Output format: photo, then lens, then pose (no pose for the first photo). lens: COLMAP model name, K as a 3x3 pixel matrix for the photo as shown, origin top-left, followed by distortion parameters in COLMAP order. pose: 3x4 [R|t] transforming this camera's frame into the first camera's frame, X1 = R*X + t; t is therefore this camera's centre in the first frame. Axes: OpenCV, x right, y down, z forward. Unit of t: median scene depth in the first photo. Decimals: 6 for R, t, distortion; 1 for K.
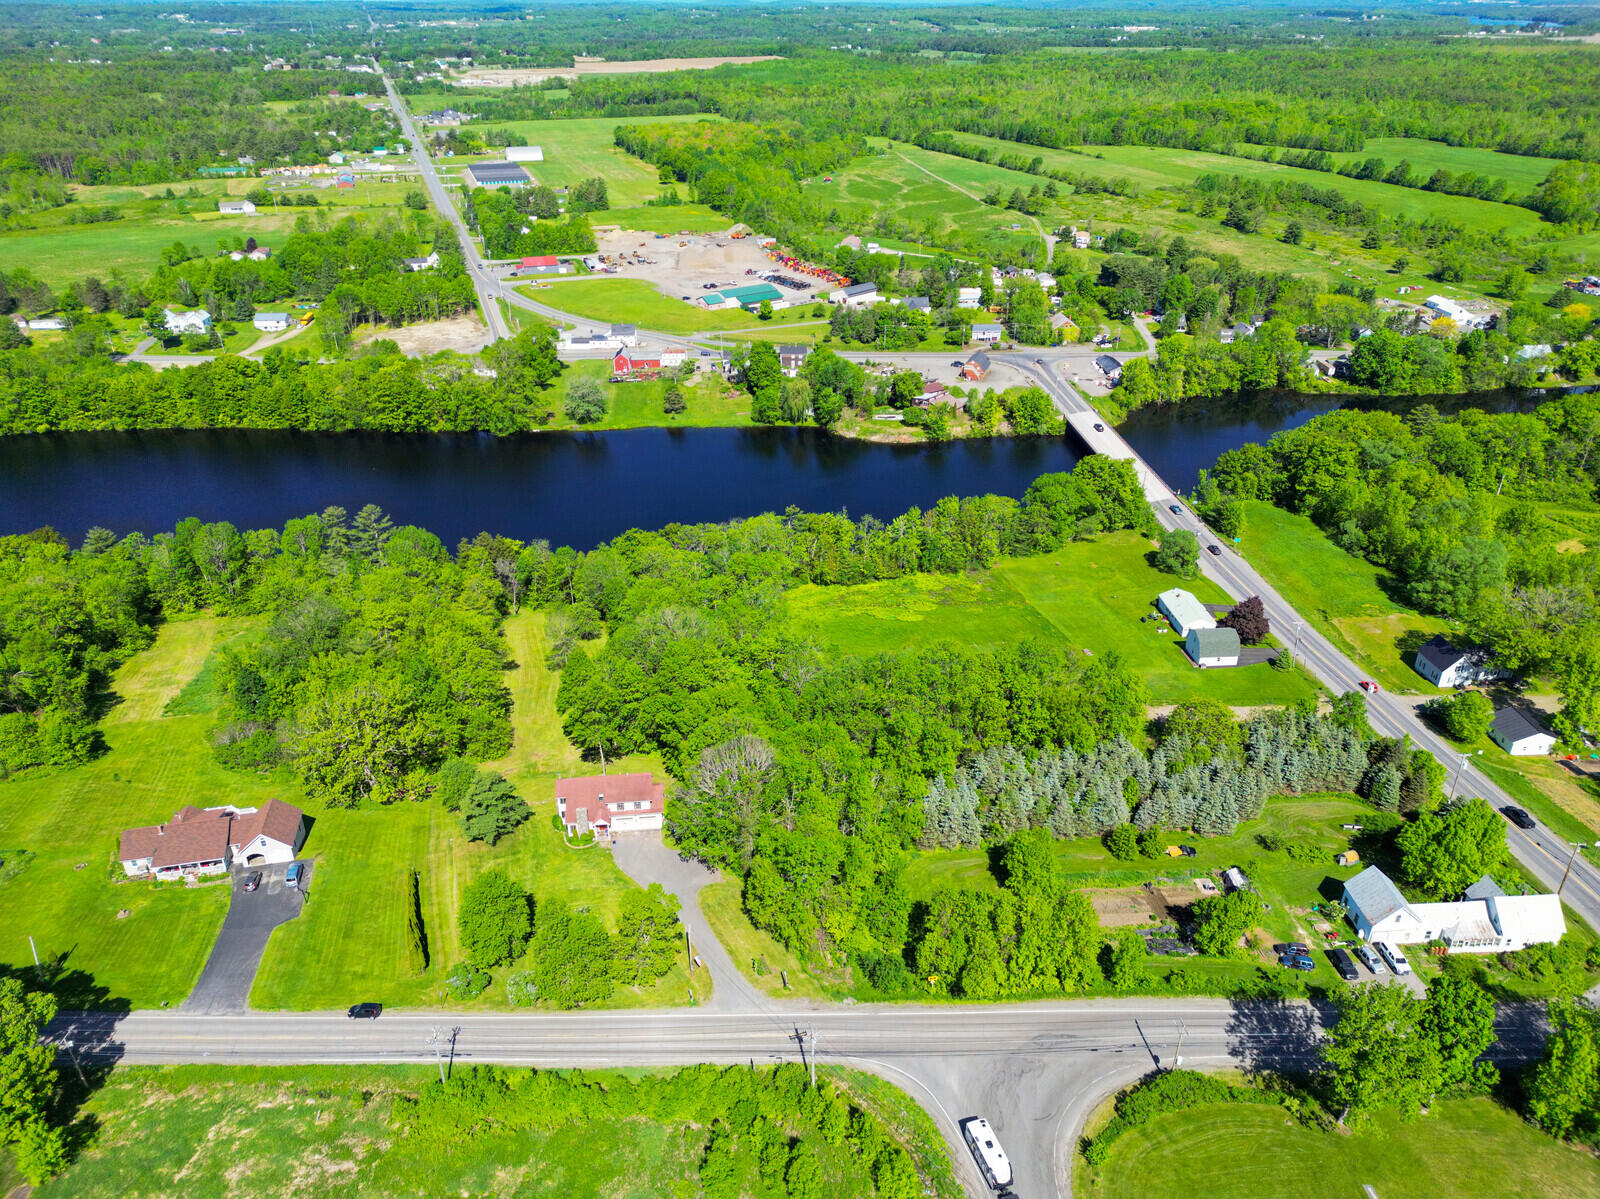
lens RADIAL K [[1114.2, 0, 800.0], [0, 1114.2, 599.5], [0, 0, 1]] dist [0.070914, -0.075164]
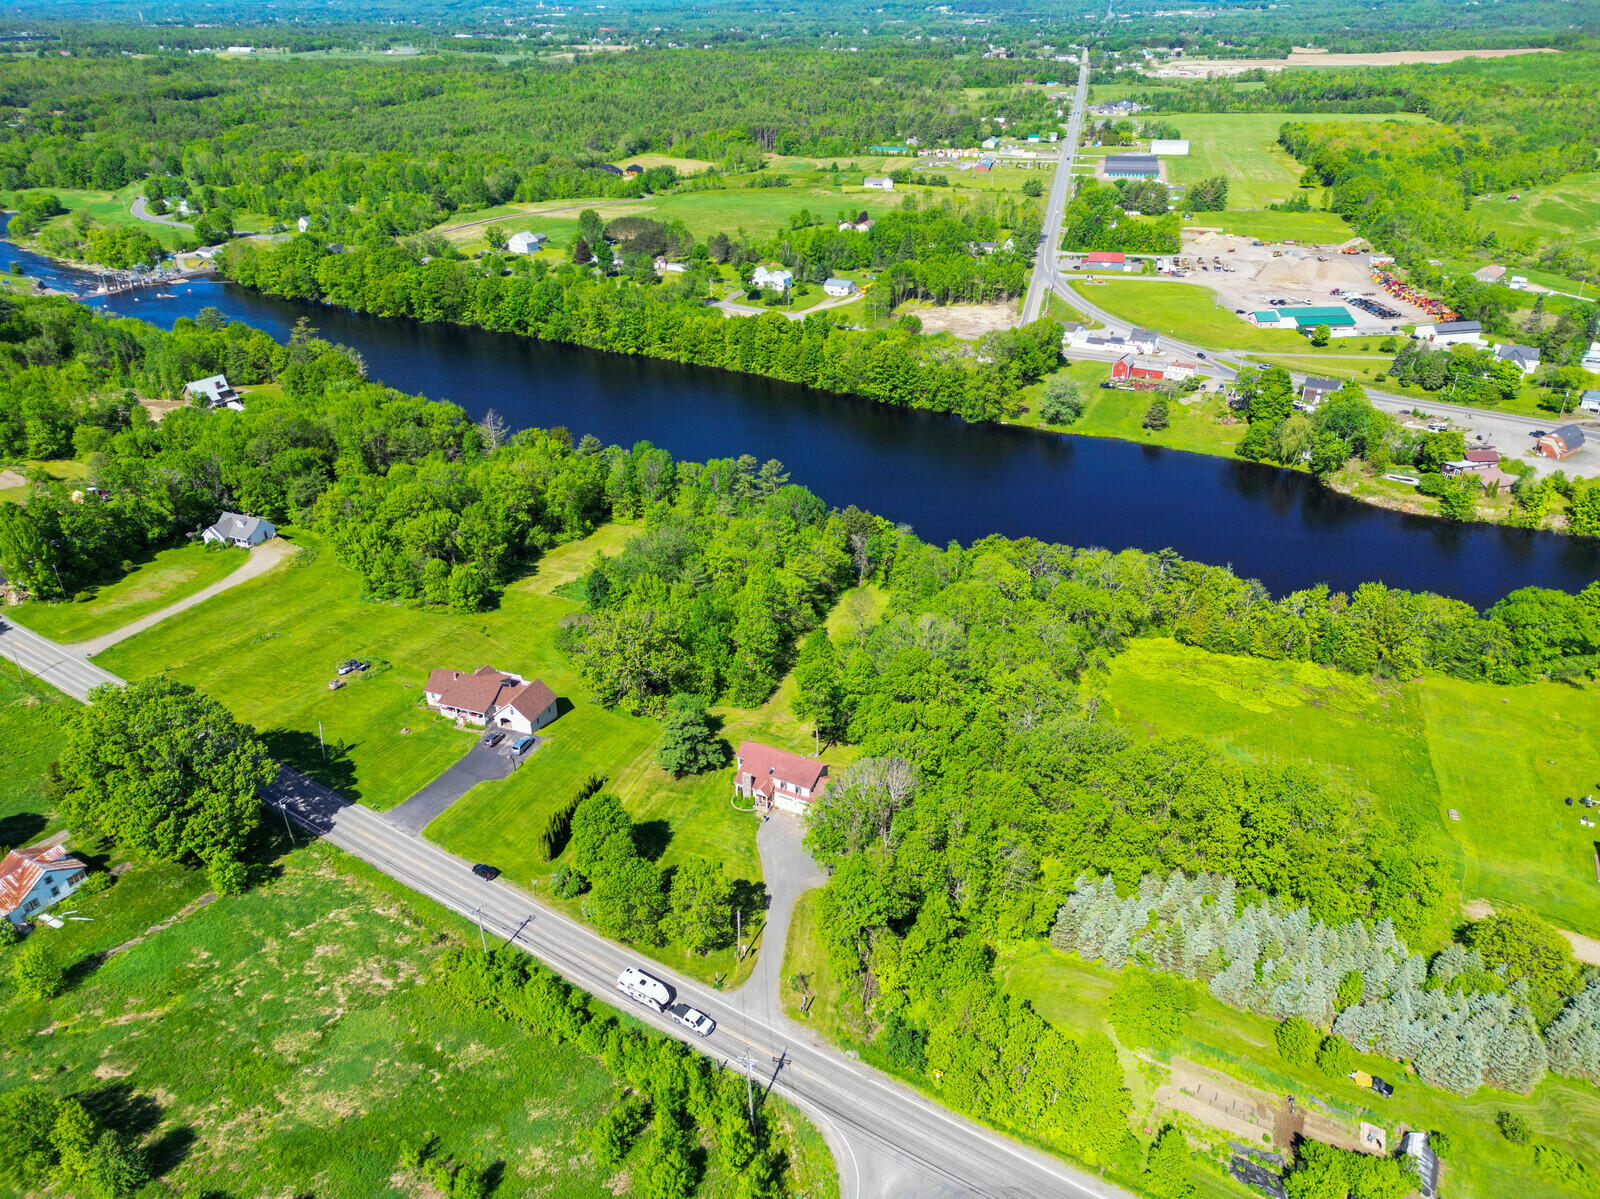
lens RADIAL K [[1114.2, 0, 800.0], [0, 1114.2, 599.5], [0, 0, 1]] dist [0.070914, -0.075164]
pose [[0.838451, 0.254004, -0.482163, 0.117352], [-0.250520, 0.965362, 0.072915, -0.022249], [0.483983, 0.059656, 0.873042, 0.041799]]
